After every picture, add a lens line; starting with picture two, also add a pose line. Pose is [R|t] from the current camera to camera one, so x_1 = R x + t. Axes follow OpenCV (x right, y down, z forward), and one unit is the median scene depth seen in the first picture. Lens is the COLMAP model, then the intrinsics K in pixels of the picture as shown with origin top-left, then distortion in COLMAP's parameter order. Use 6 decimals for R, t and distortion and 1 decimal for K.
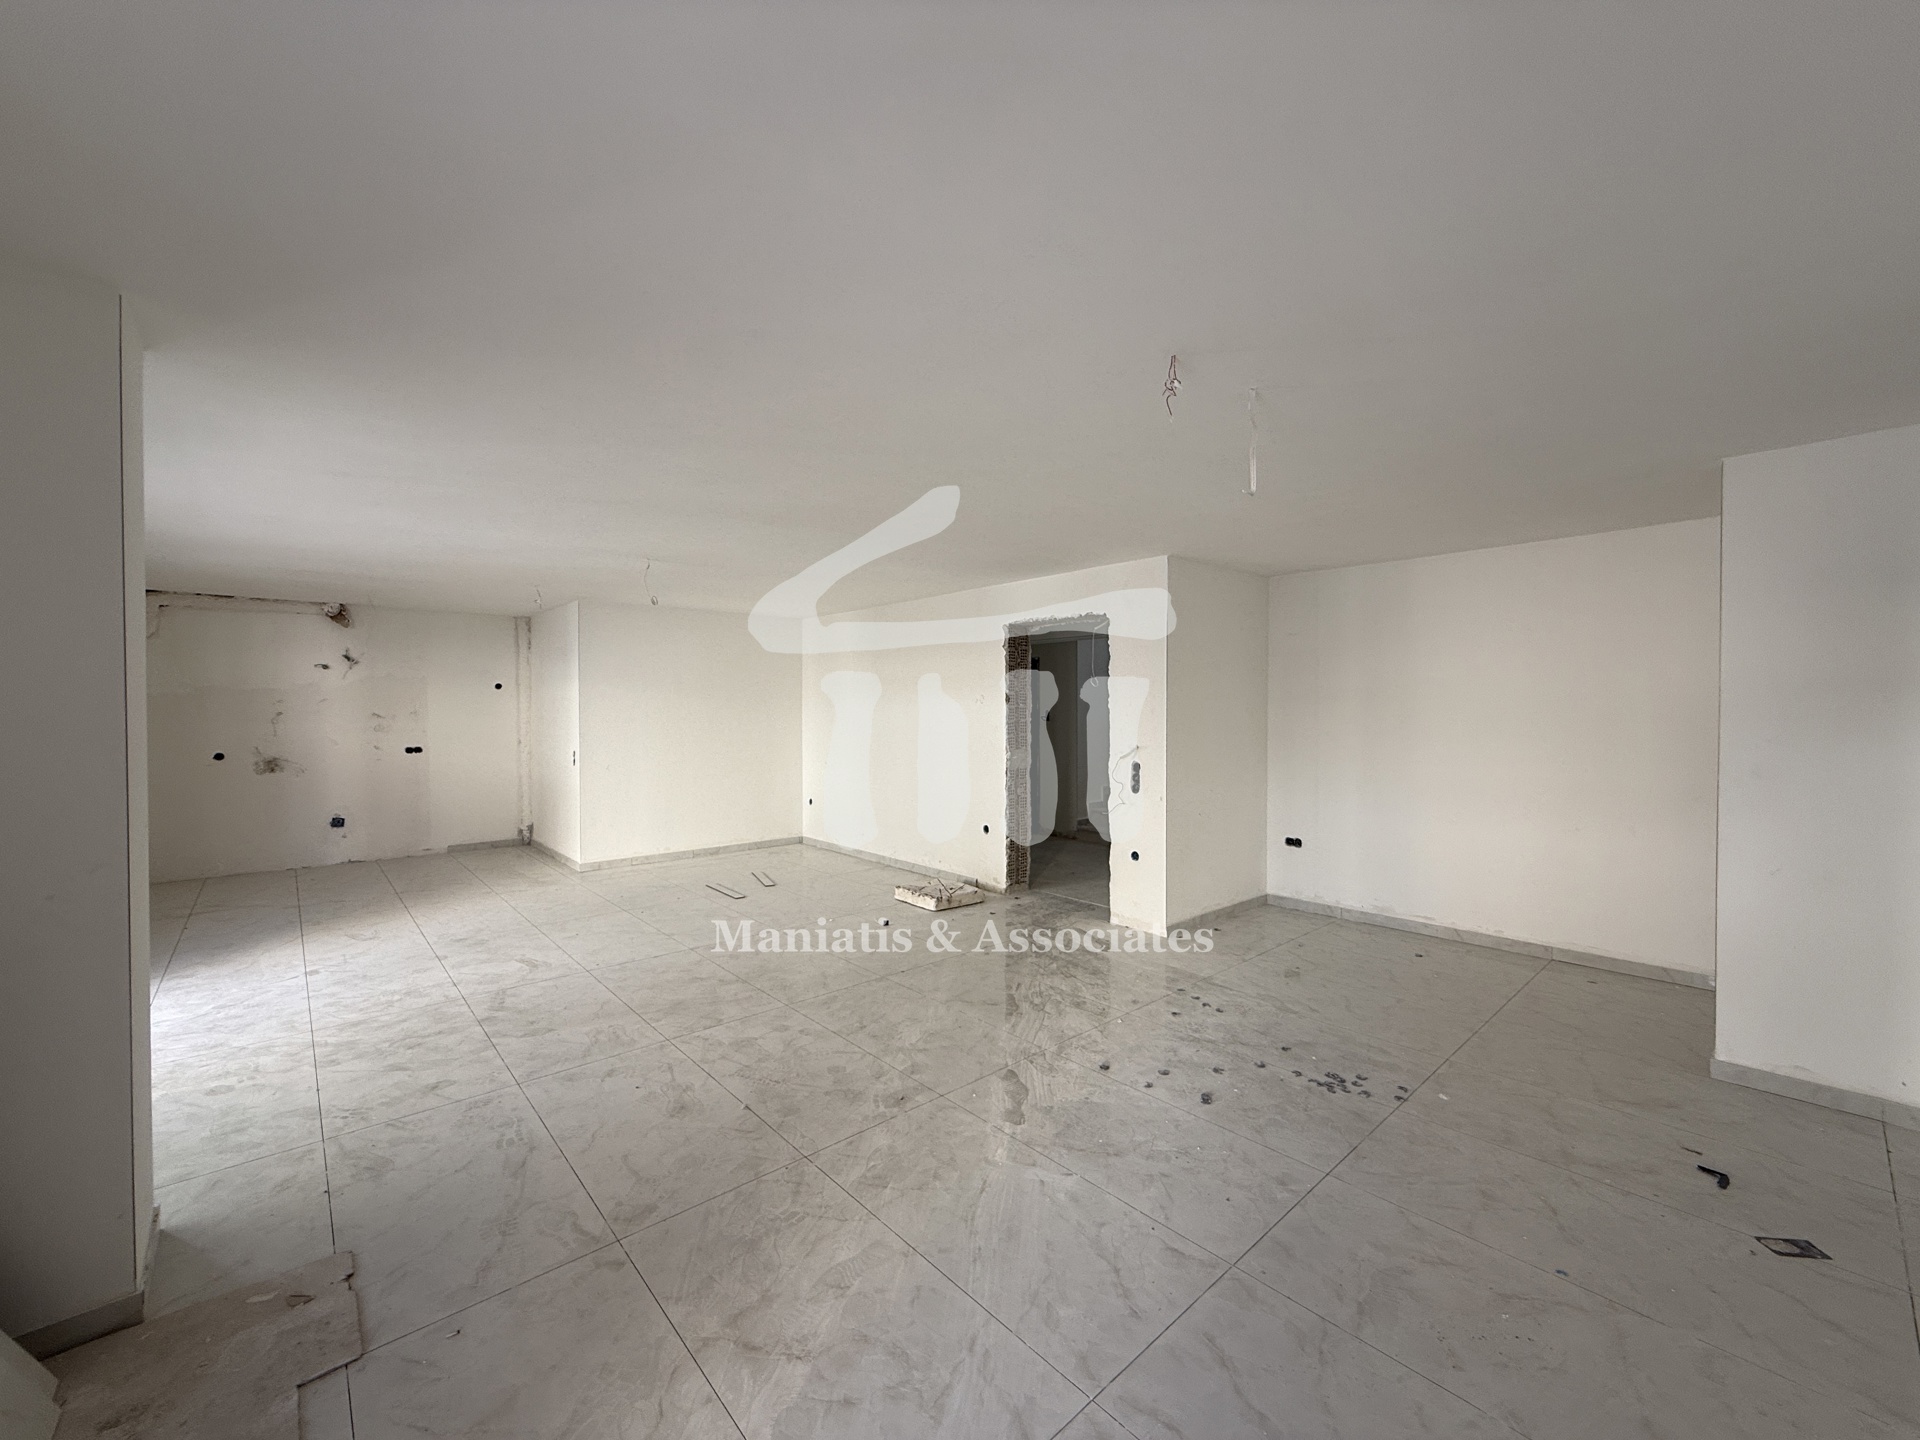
lens RADIAL K [[761.6, 0, 953.2], [0, 761.6, 719.5], [0, 0, 1]] dist [-0.000400, 0.000237]
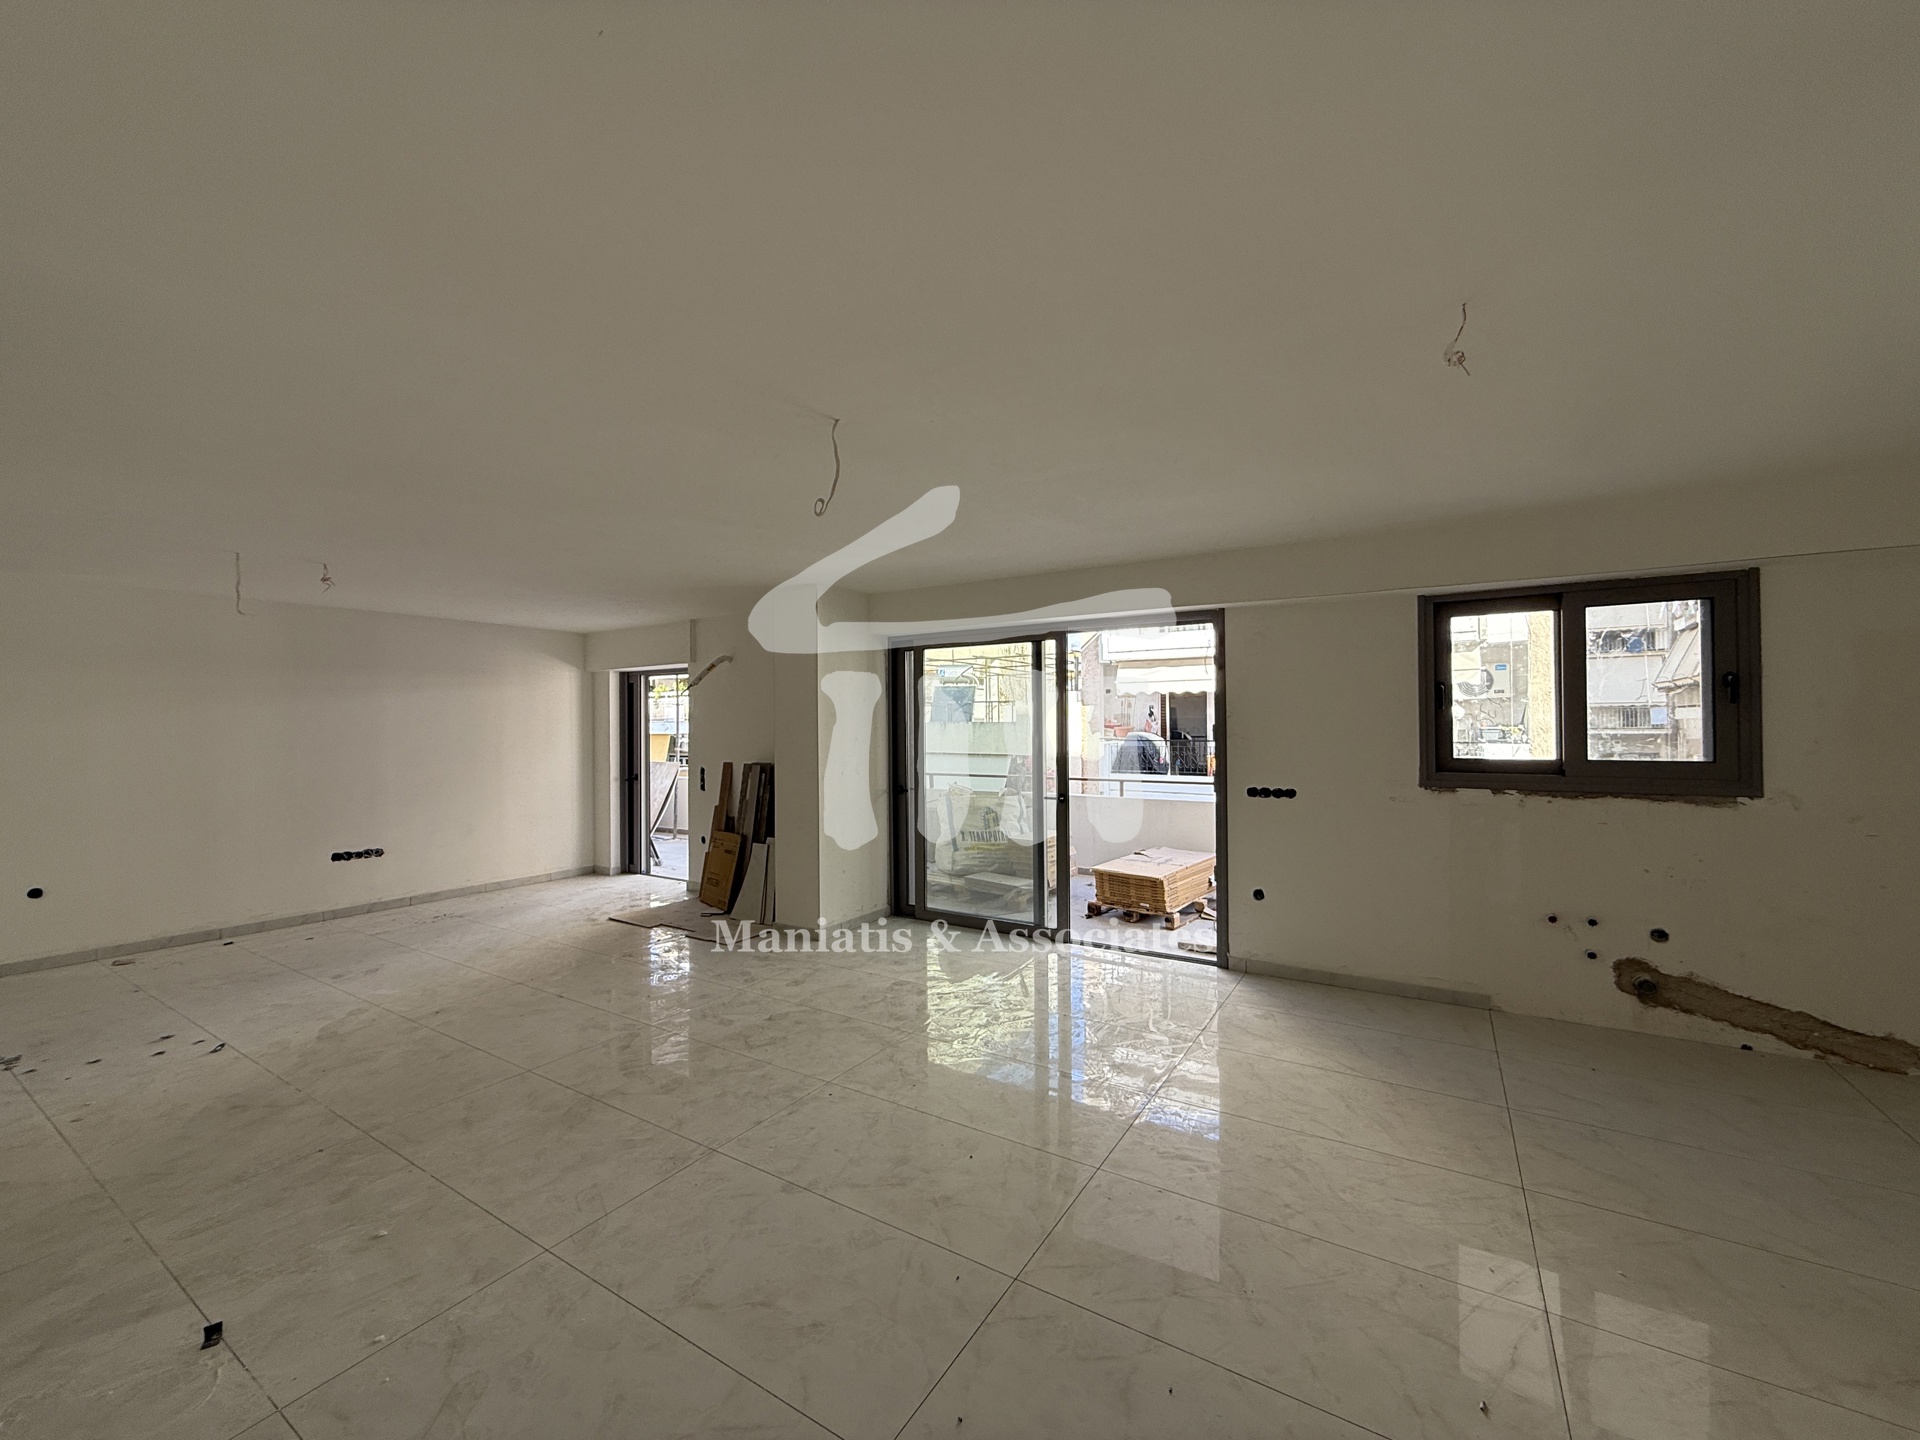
lens RADIAL K [[761.6, 0, 953.5], [0, 761.6, 721.0], [0, 0, 1]] dist [-0.000400, 0.000237]
pose [[-0.960234, 0.007590, -0.279094, -0.431298], [0.005430, 0.999949, 0.008510, -0.027848], [0.279144, 0.006656, -0.960226, 1.911342]]
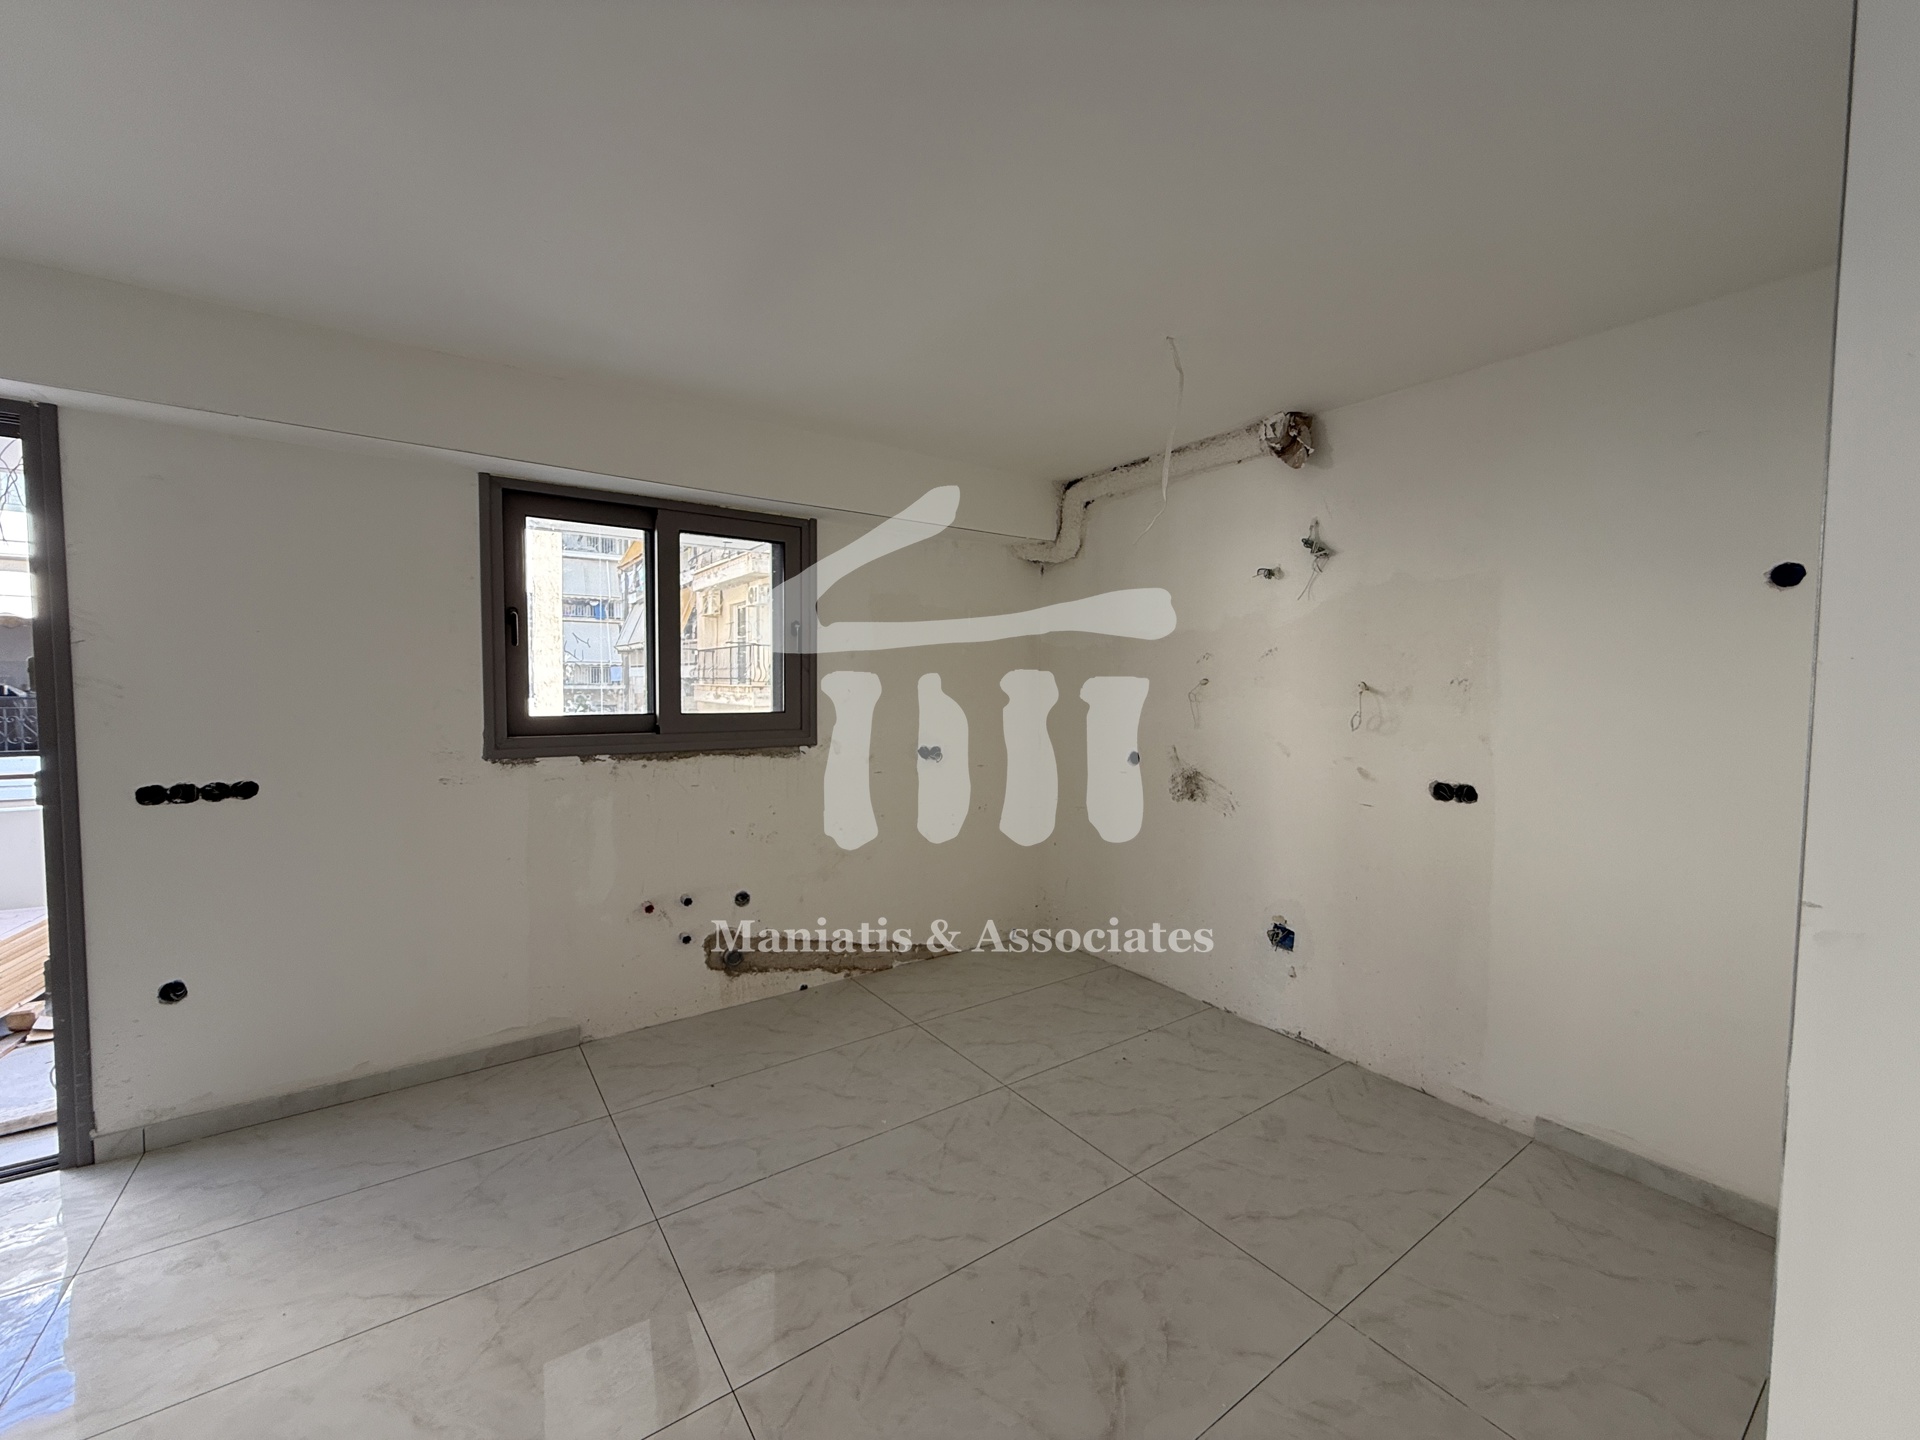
lens RADIAL K [[761.6, 0, 954.0], [0, 761.6, 719.1], [0, 0, 1]] dist [-0.000400, 0.000237]
pose [[-0.108748, 0.049526, -0.992835, -0.685403], [-0.022842, 0.998370, 0.052304, -0.009629], [0.993807, 0.028366, -0.107439, 1.593867]]
